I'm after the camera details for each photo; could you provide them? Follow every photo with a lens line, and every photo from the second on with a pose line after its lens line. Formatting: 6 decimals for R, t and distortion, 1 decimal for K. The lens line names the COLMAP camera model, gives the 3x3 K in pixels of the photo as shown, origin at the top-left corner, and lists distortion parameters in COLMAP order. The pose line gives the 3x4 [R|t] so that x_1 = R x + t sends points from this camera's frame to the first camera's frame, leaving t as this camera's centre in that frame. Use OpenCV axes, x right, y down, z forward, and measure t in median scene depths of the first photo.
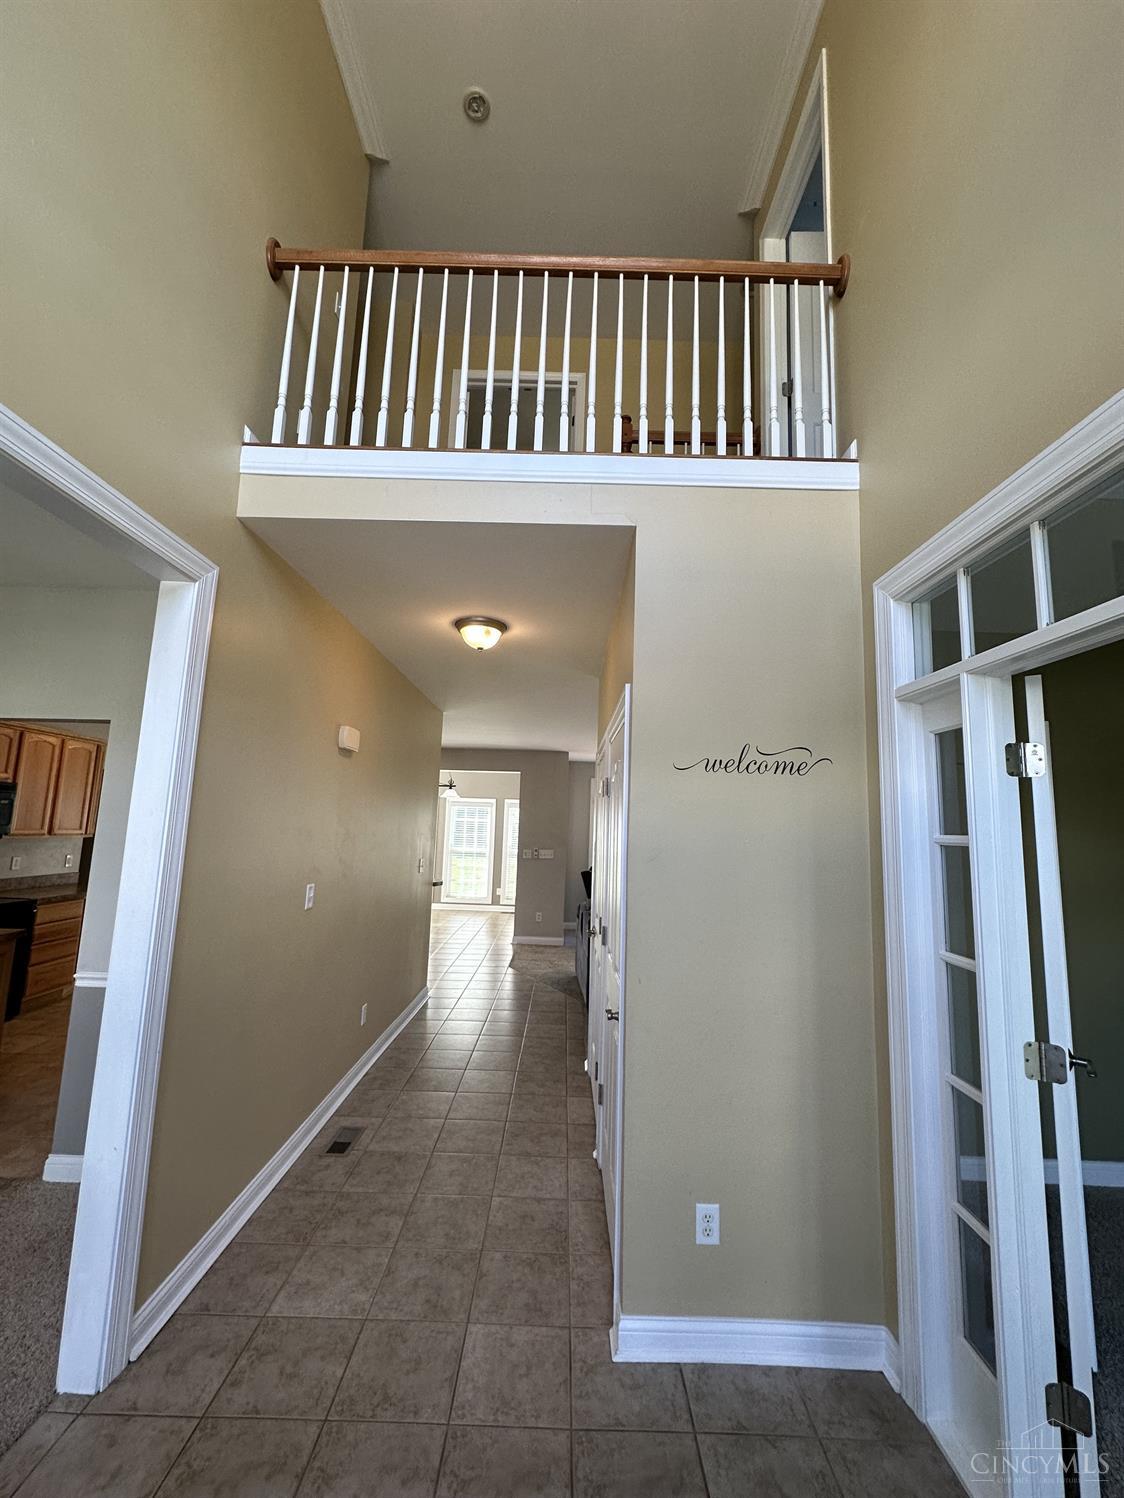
lens RADIAL K [[599.1, 0, 561.9], [0, 599.1, 747.0], [0, 0, 1]] dist [-0.001770, -0.000174]
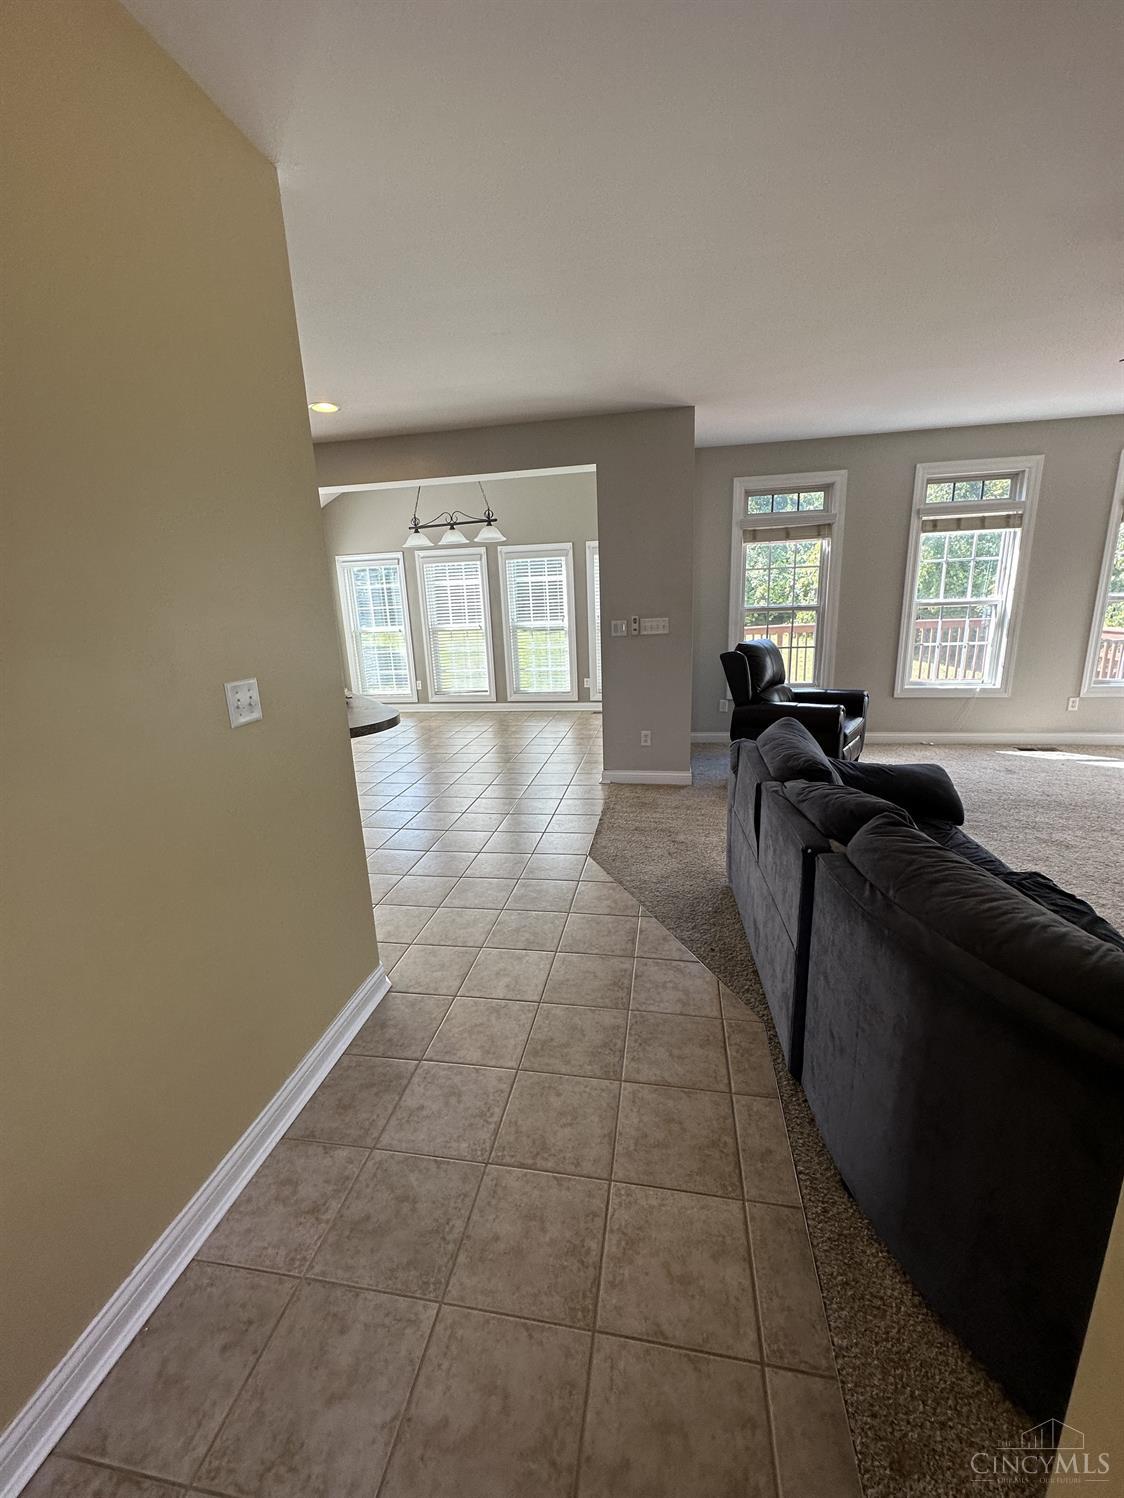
lens RADIAL K [[598.4, 0, 562.0], [0, 598.4, 749.0], [0, 0, 1]] dist [-0.003315, 0.004771]
pose [[0.981353, -0.035128, -0.188978, -0.034600], [0.103590, 0.924821, 0.366025, 0.276924], [0.161913, -0.378776, 0.911215, 1.635123]]
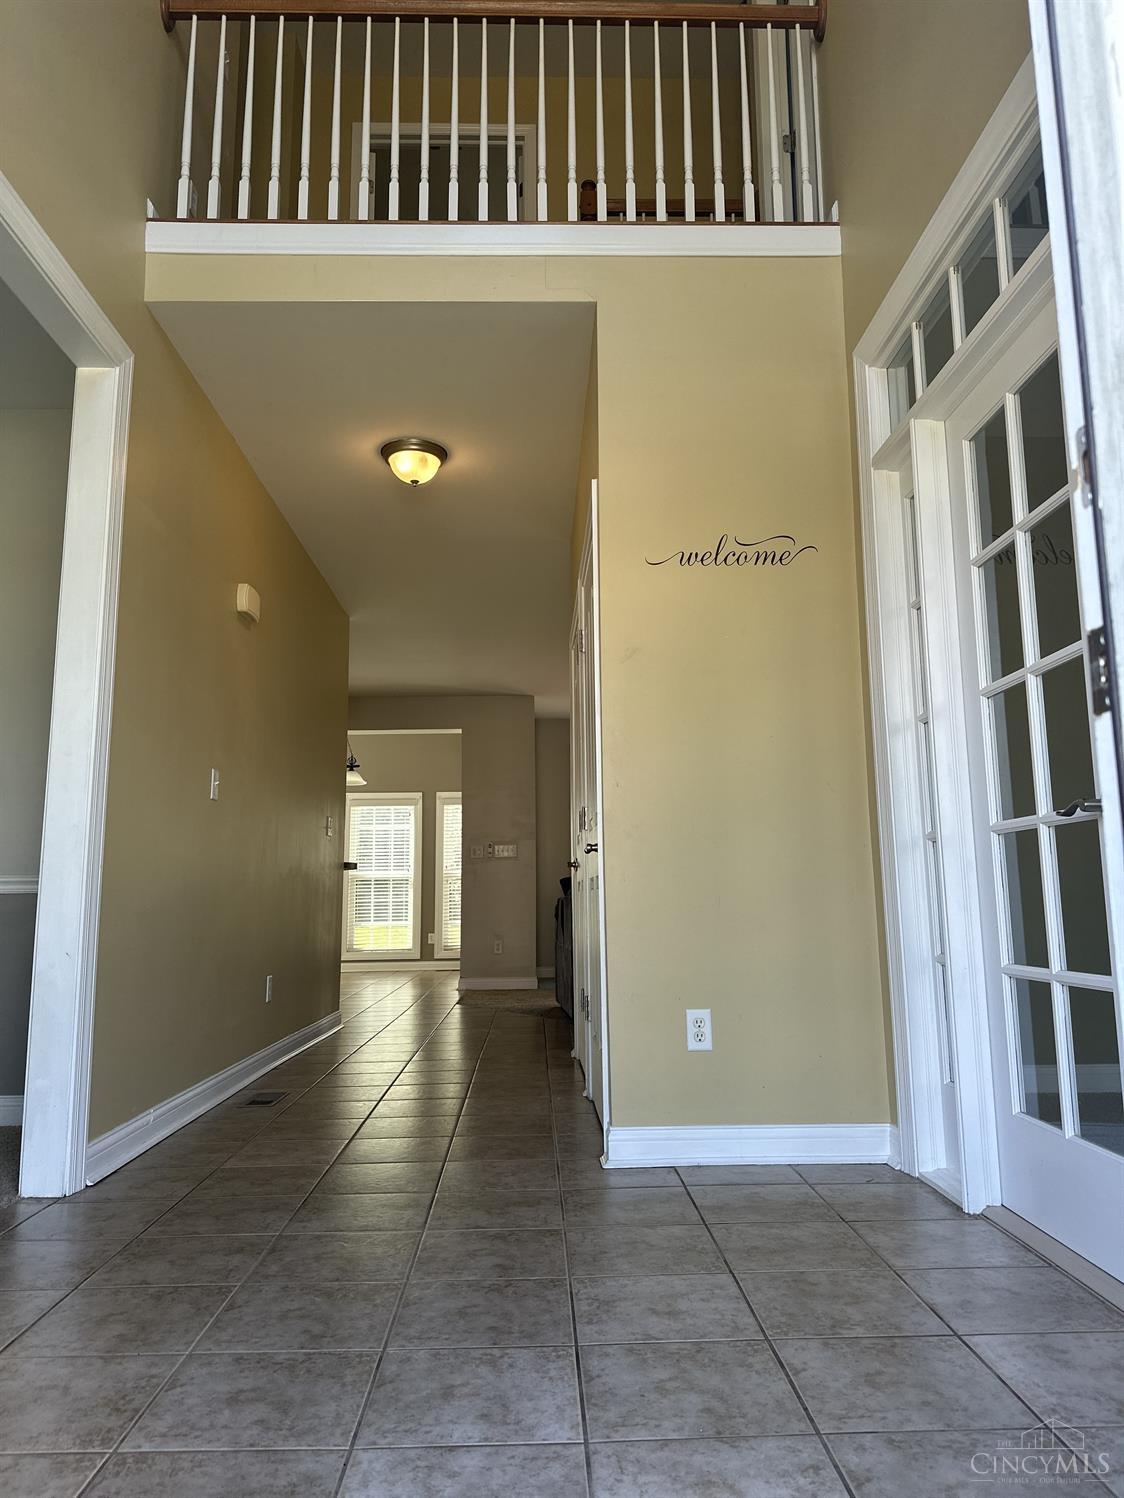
lens RADIAL K [[1045.9, 0, 561.2], [0, 1045.9, 729.0], [0, 0, 1]] dist [0.090872, -0.106473]
pose [[0.998575, -0.038663, 0.036795, -0.011511], [0.039760, 0.998771, -0.029575, 0.288921], [-0.035606, 0.030996, 0.998885, -0.520896]]
